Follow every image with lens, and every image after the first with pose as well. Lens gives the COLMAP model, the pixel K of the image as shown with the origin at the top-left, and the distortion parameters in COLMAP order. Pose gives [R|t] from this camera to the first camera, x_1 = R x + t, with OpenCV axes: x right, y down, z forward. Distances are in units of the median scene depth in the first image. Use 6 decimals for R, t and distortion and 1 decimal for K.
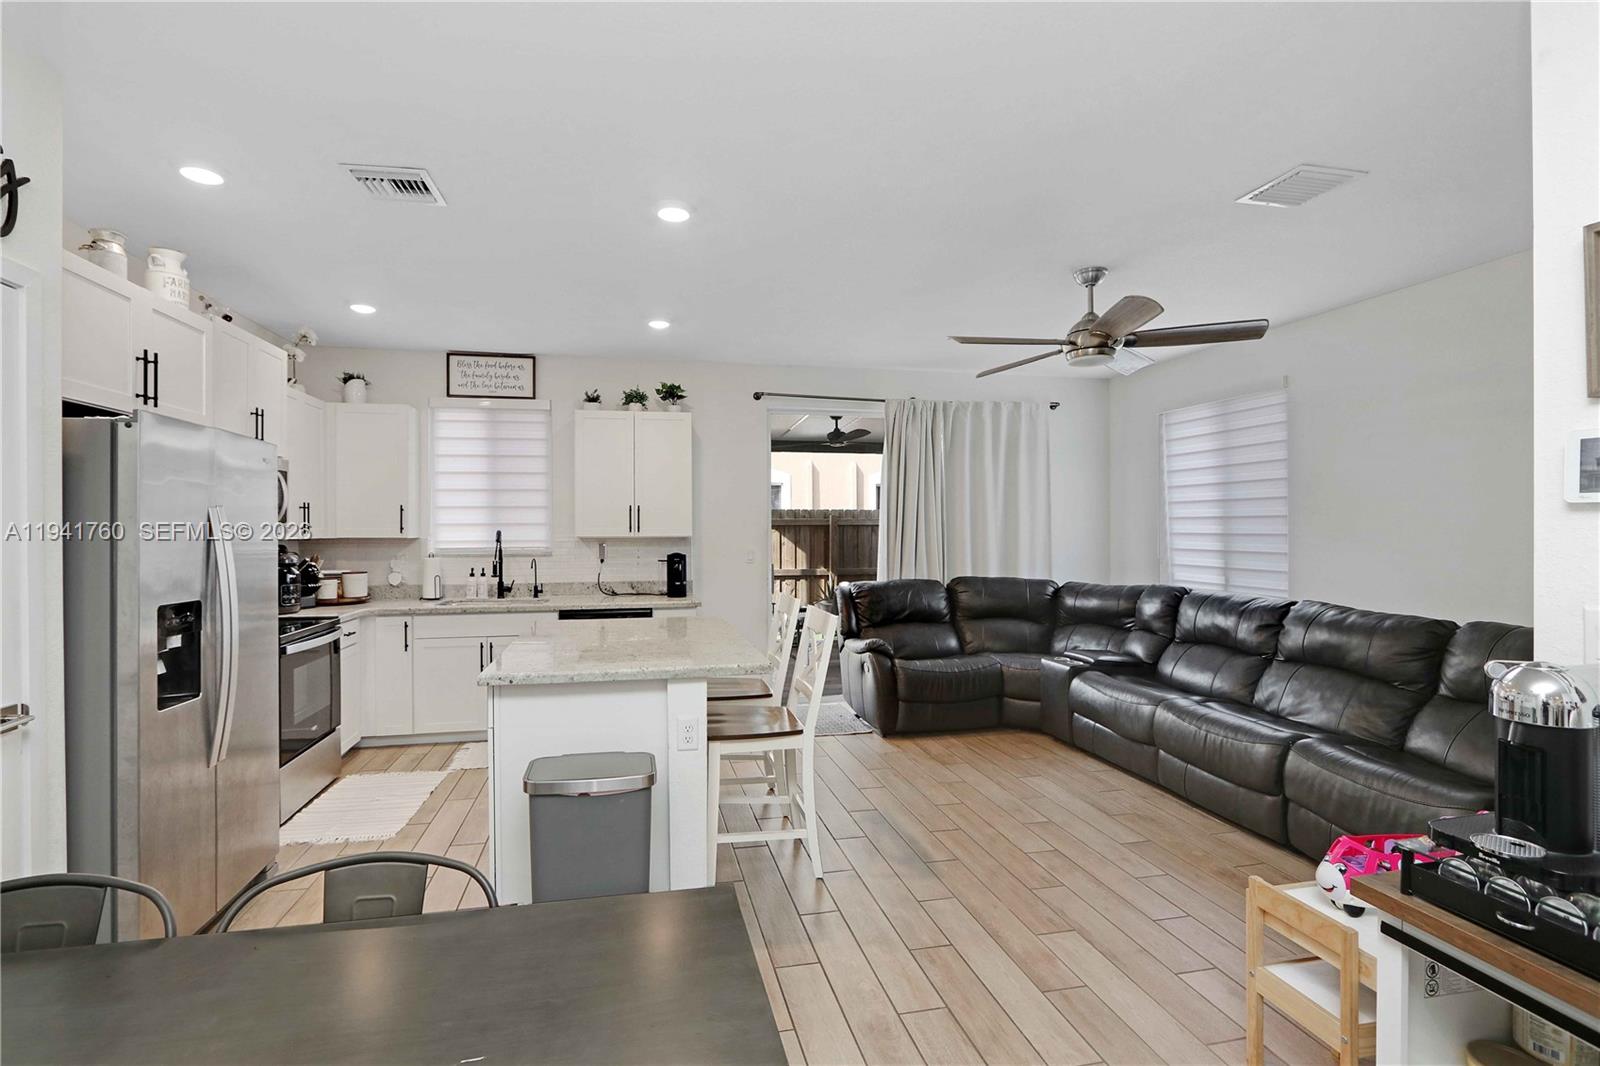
lens RADIAL K [[761.7, 0, 800.0], [0, 761.7, 533.0], [0, 0, 1]] dist [-0.001298, -0.000016]
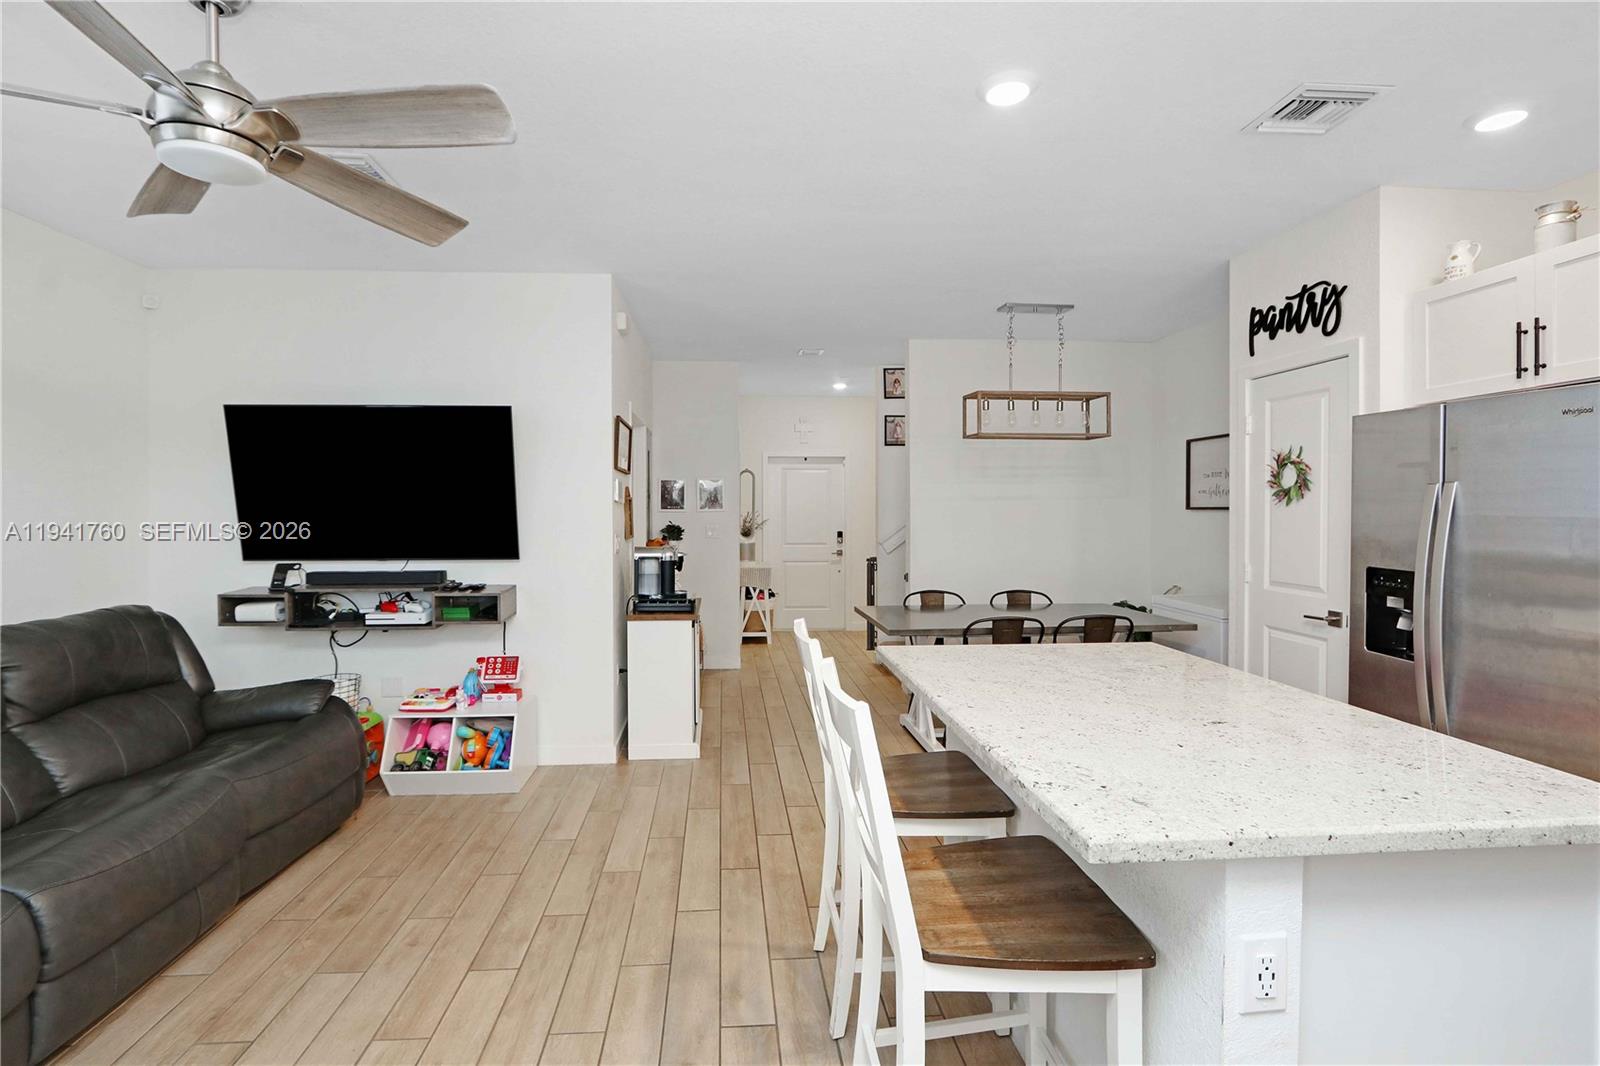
lens RADIAL K [[761.7, 0, 800.0], [0, 761.7, 533.0], [0, 0, 1]] dist [-0.001298, -0.000016]
pose [[-0.992096, -0.000127, 0.125480, -0.030560], [0.004492, 0.999323, 0.036522, -0.003970], [-0.125400, 0.036797, -0.991424, 1.008027]]
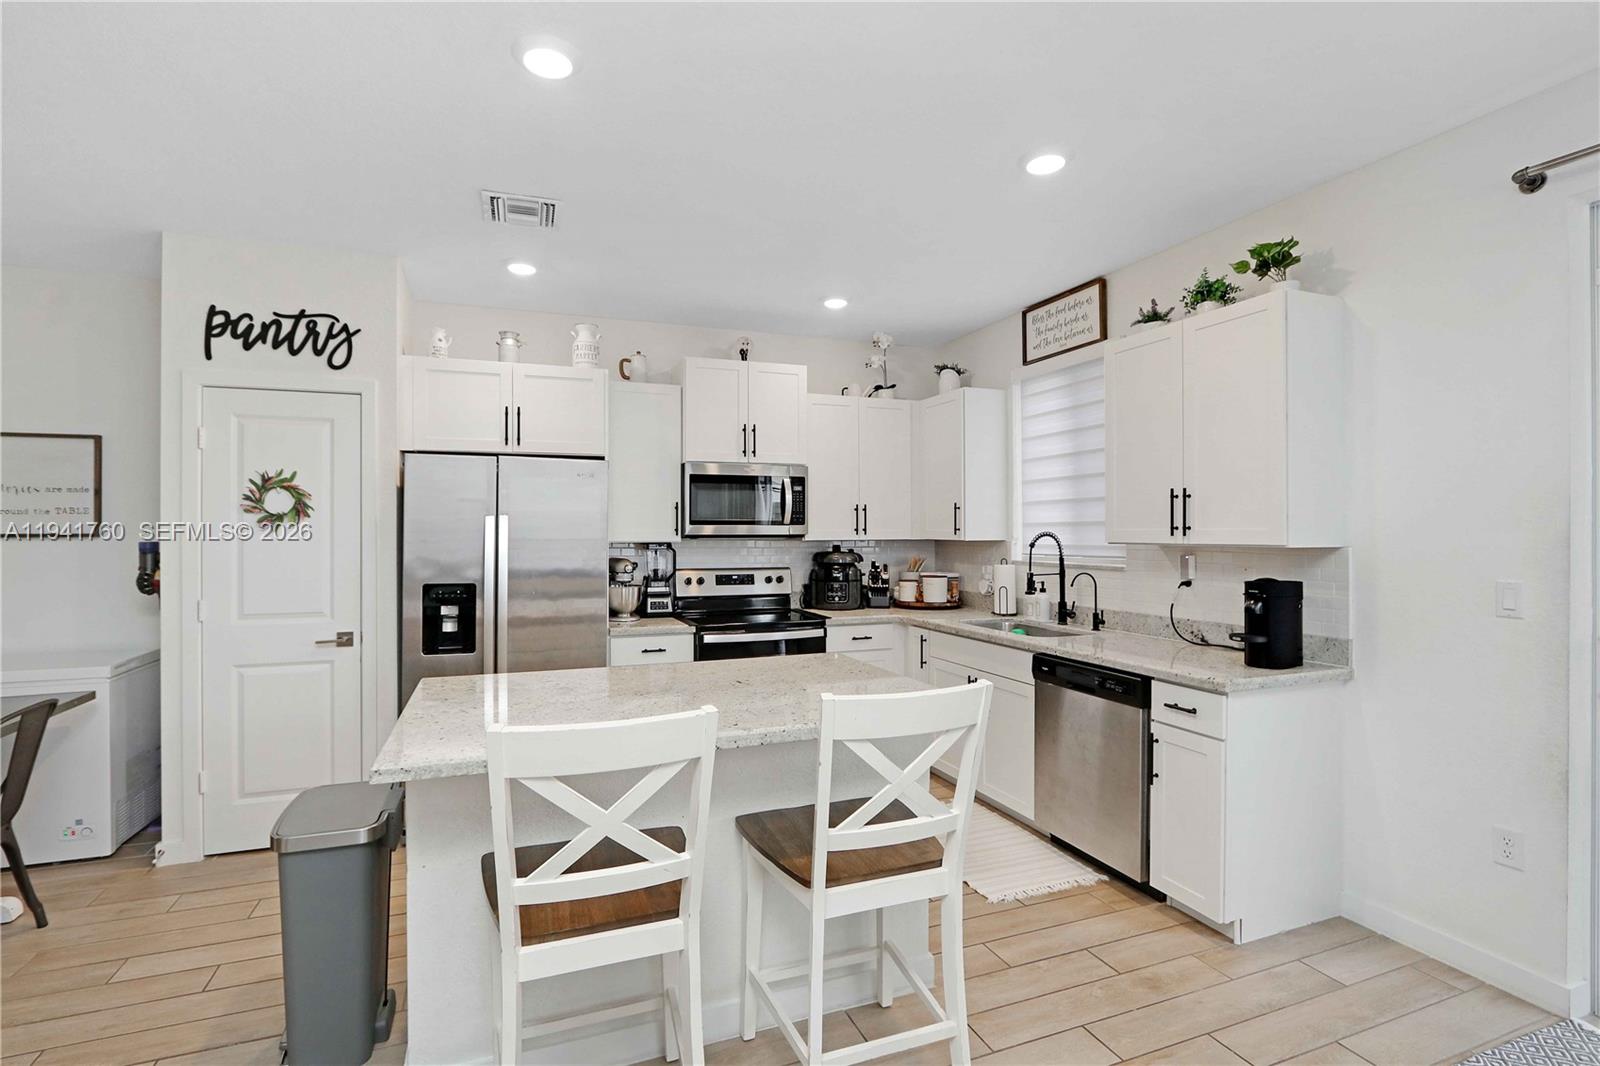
lens RADIAL K [[761.7, 0, 800.0], [0, 761.7, 533.0], [0, 0, 1]] dist [-0.001298, -0.000016]
pose [[0.143320, 0.005334, -0.989662, 0.300683], [-0.003632, 0.999982, 0.004864, -0.005286], [0.989670, 0.002897, 0.143336, 0.652349]]
